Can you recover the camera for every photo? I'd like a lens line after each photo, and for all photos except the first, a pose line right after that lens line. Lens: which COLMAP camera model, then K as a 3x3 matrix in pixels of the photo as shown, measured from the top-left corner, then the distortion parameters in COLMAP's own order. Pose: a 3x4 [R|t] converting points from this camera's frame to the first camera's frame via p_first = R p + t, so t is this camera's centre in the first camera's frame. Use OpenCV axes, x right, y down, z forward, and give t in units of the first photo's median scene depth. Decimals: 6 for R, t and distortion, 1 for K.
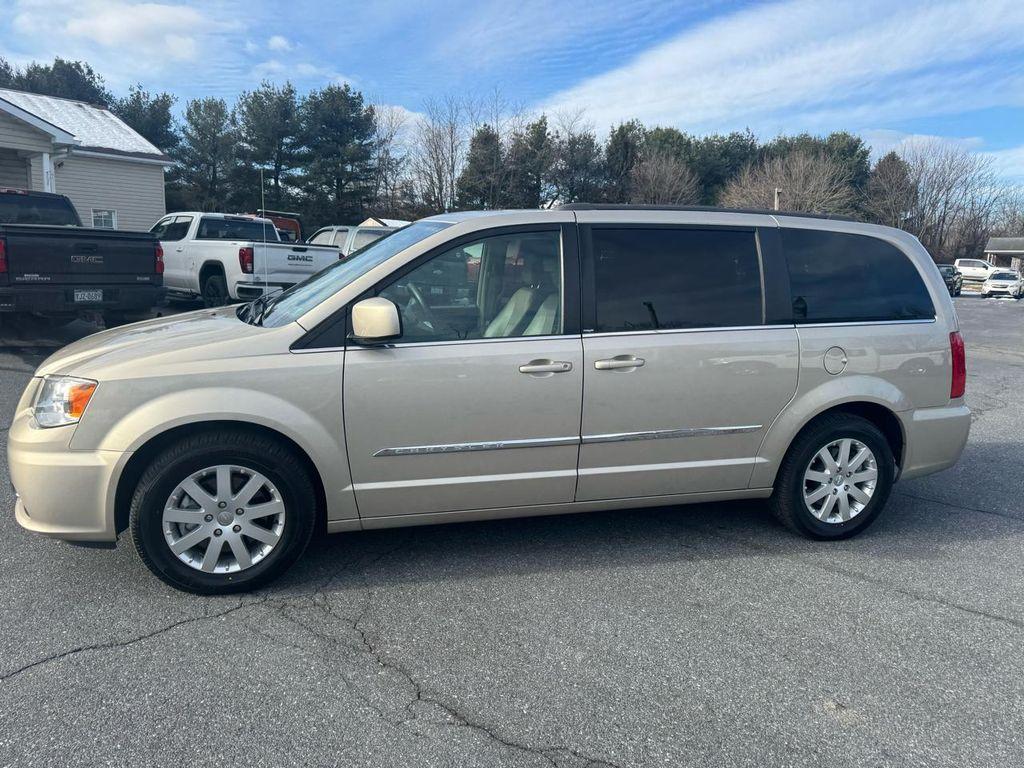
lens RADIAL K [[715.3, 0, 518.2], [0, 715.3, 371.0], [0, 0, 1]] dist [0.045636, -0.054089]
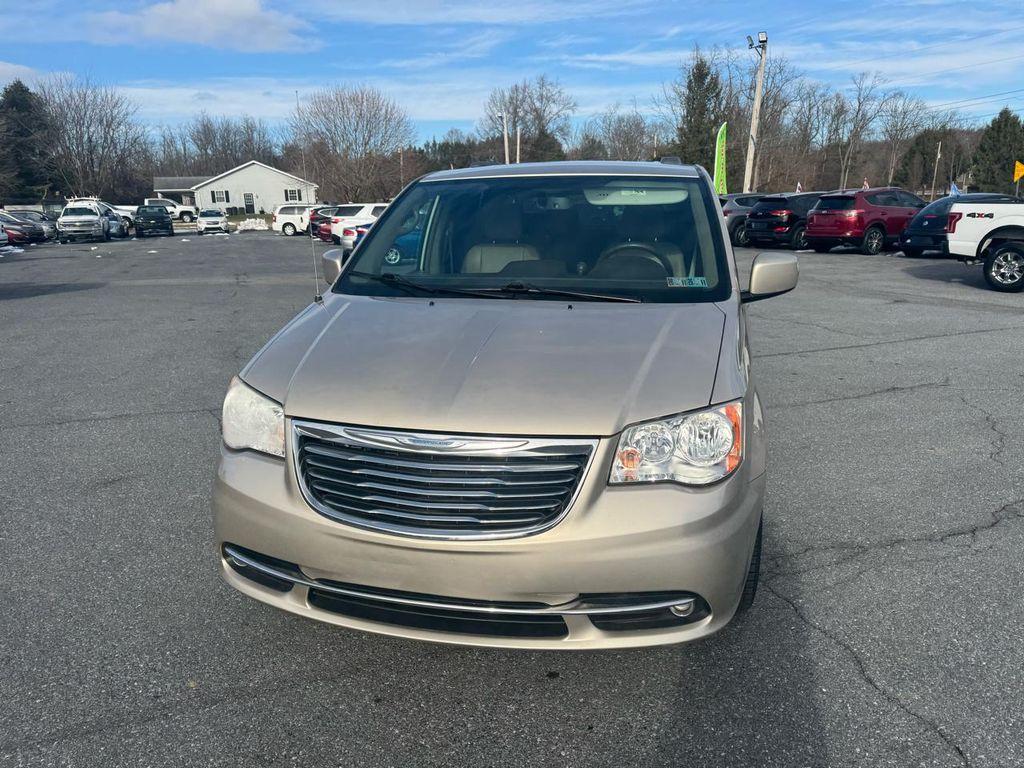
lens RADIAL K [[718.7, 0, 512.0], [0, 718.7, 384.0], [0, 0, 1]] dist [0.043750, -0.049440]
pose [[0.493481, -0.245979, 0.834248, -0.118956], [0.165116, 0.968227, 0.187813, -0.016341], [-0.853940, 0.045065, 0.518417, 0.072175]]
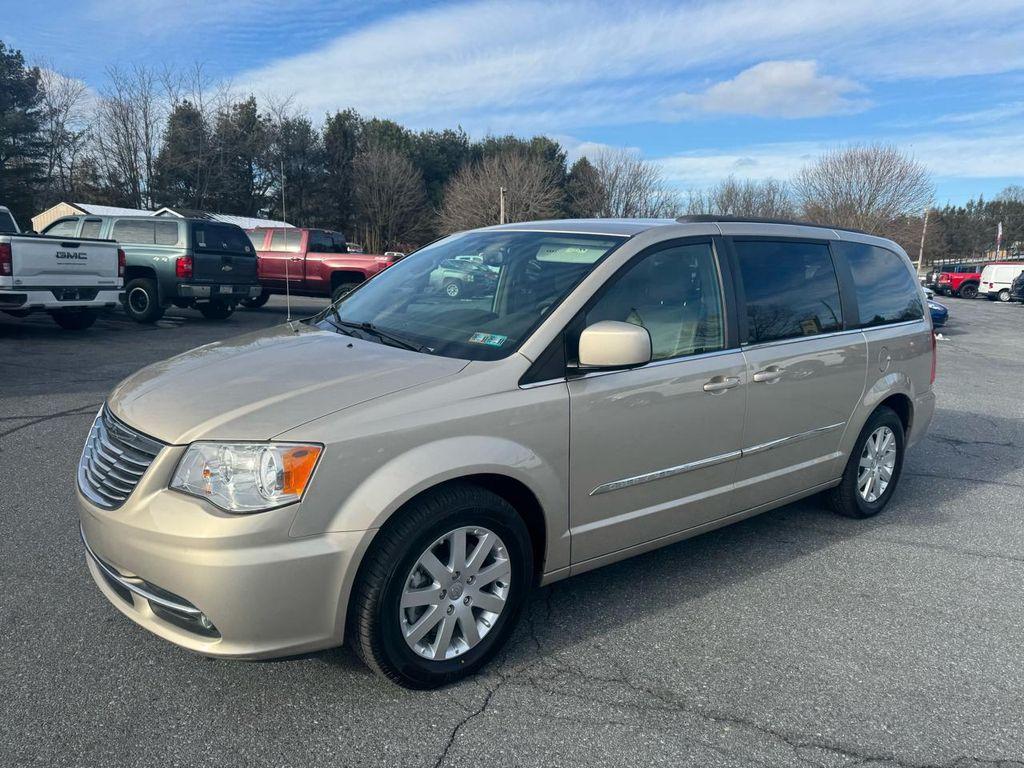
lens RADIAL K [[717.0, 0, 518.8], [0, 717.0, 380.3], [0, 0, 1]] dist [0.039029, -0.045553]
pose [[0.924673, -0.064477, 0.375262, -0.060018], [0.056046, 0.997871, 0.033353, -0.005970], [-0.376614, -0.009809, 0.926318, 0.019244]]
